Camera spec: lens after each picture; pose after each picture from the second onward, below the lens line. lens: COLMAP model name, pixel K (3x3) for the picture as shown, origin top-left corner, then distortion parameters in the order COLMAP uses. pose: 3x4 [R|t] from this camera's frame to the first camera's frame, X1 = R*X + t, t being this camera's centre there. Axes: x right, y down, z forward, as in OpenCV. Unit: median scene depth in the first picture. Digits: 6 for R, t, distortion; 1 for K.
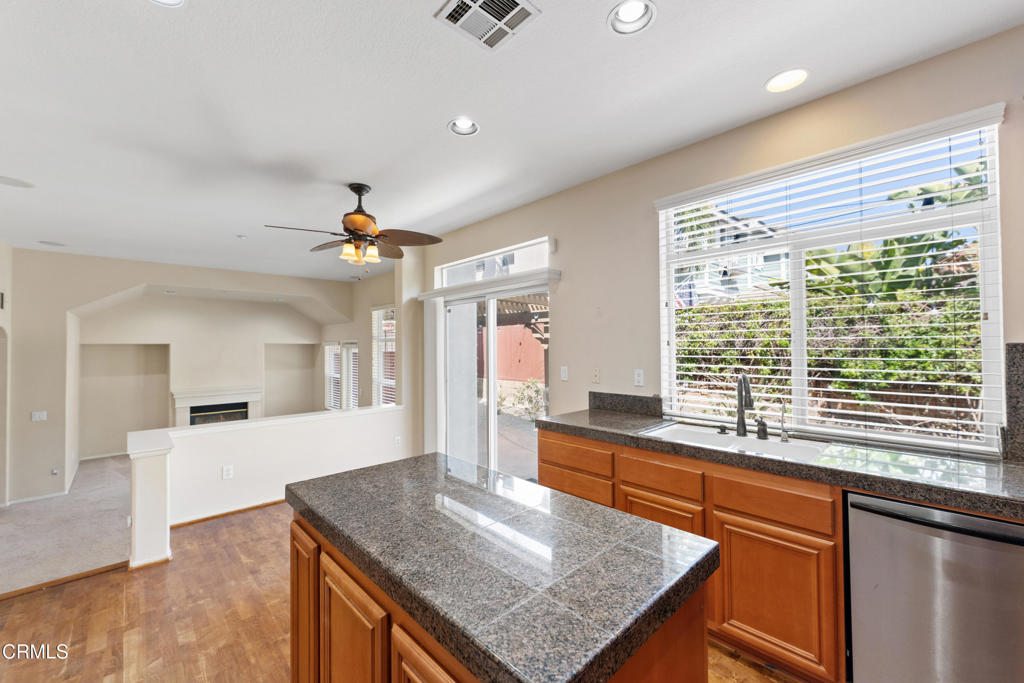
lens RADIAL K [[408.5, 0, 512.0], [0, 408.5, 341.5], [0, 0, 1]] dist [0.003424, 0.000417]
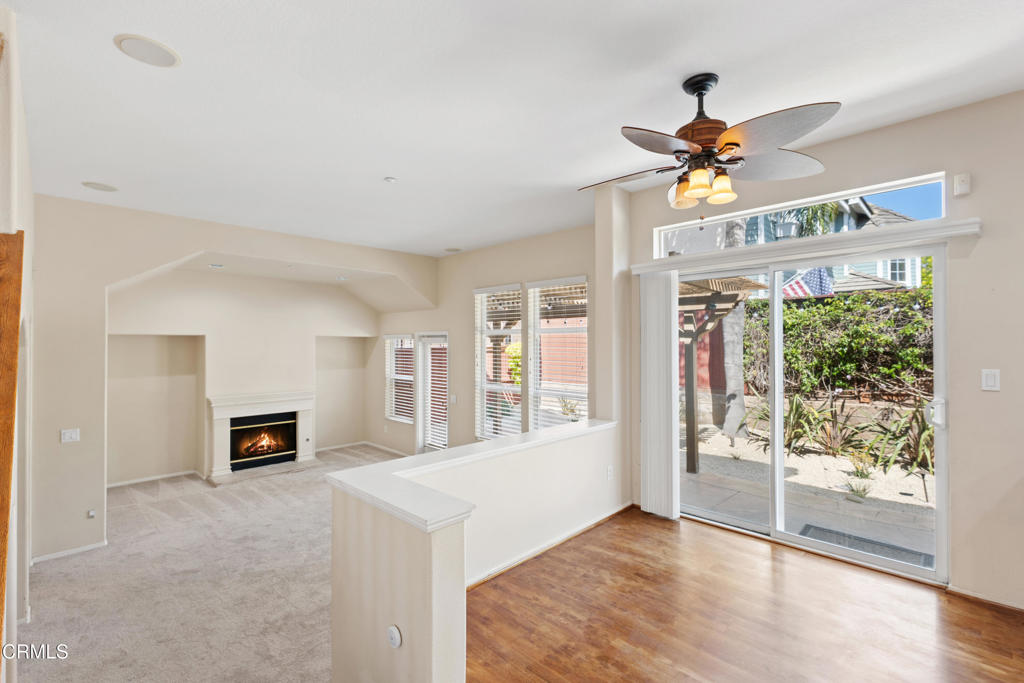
lens RADIAL K [[456.6, 0, 512.0], [0, 456.6, 341.5], [0, 0, 1]] dist [0.002109, -0.000105]
pose [[0.999305, 0.006042, 0.036778, -0.321056], [-0.006294, 0.999958, 0.006727, 0.008413], [-0.036736, -0.006954, 0.999301, 0.144116]]
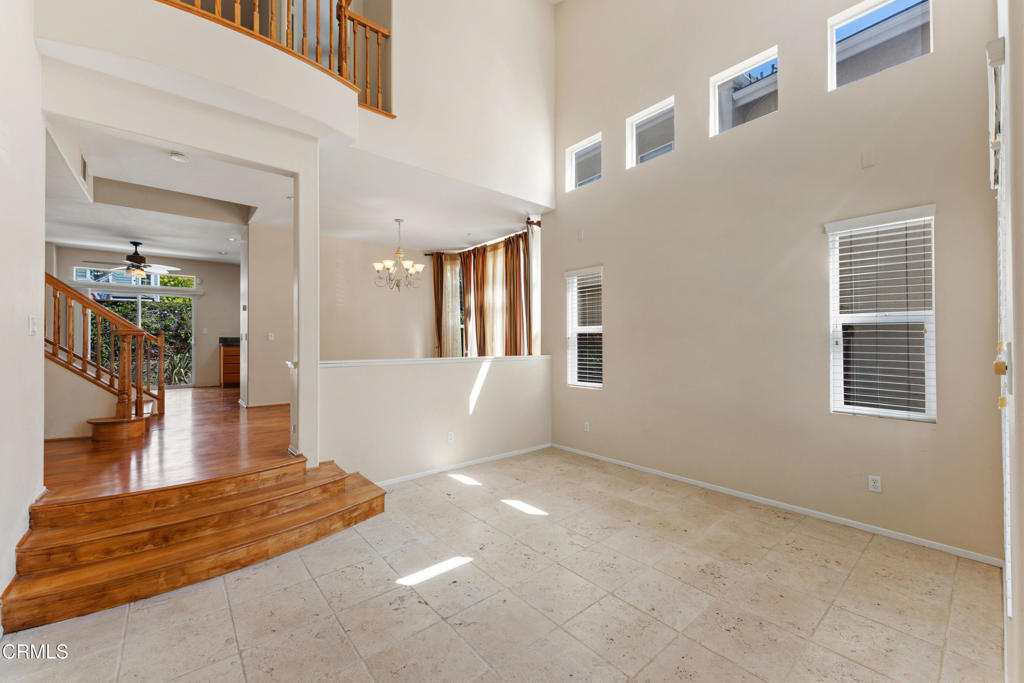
lens RADIAL K [[403.5, 0, 512.0], [0, 403.5, 341.5], [0, 0, 1]] dist [-0.000619, -0.000065]
pose [[0.058738, 0.012716, 0.998192, -1.130721], [-0.011110, 0.999865, -0.012083, 0.074295], [-0.998212, -0.010380, 0.058871, -0.539957]]
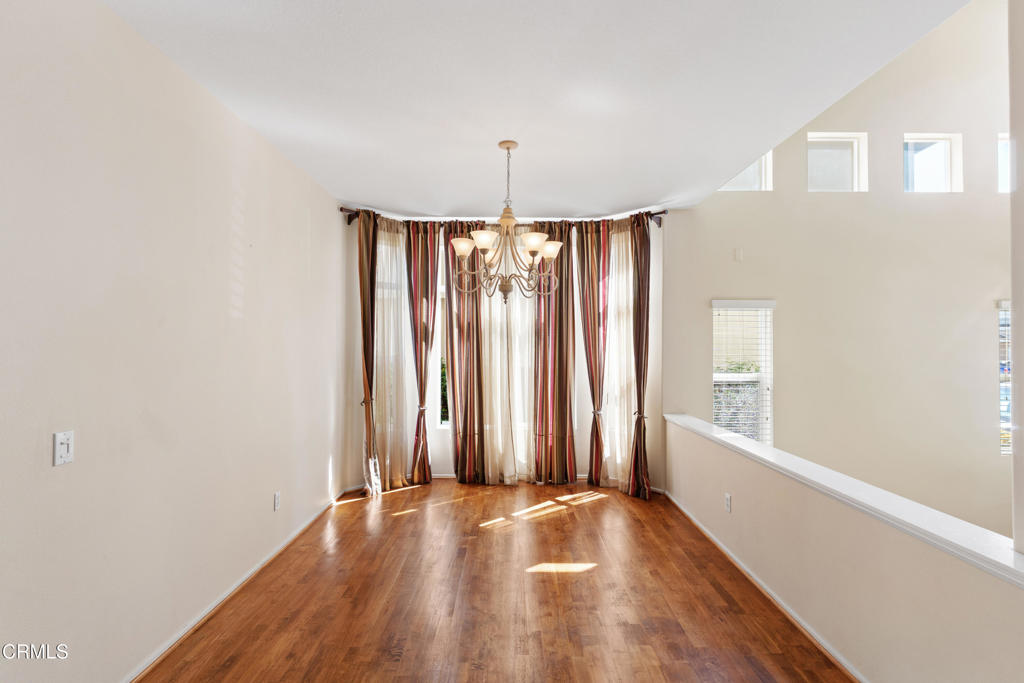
lens RADIAL K [[466.9, 0, 512.0], [0, 466.9, 341.5], [0, 0, 1]] dist [0.000292, 0.000098]
pose [[-0.728239, 0.012684, 0.685206, -0.611320], [-0.006714, 0.999649, -0.025641, 0.010205], [-0.685291, -0.023273, -0.727898, 0.053981]]
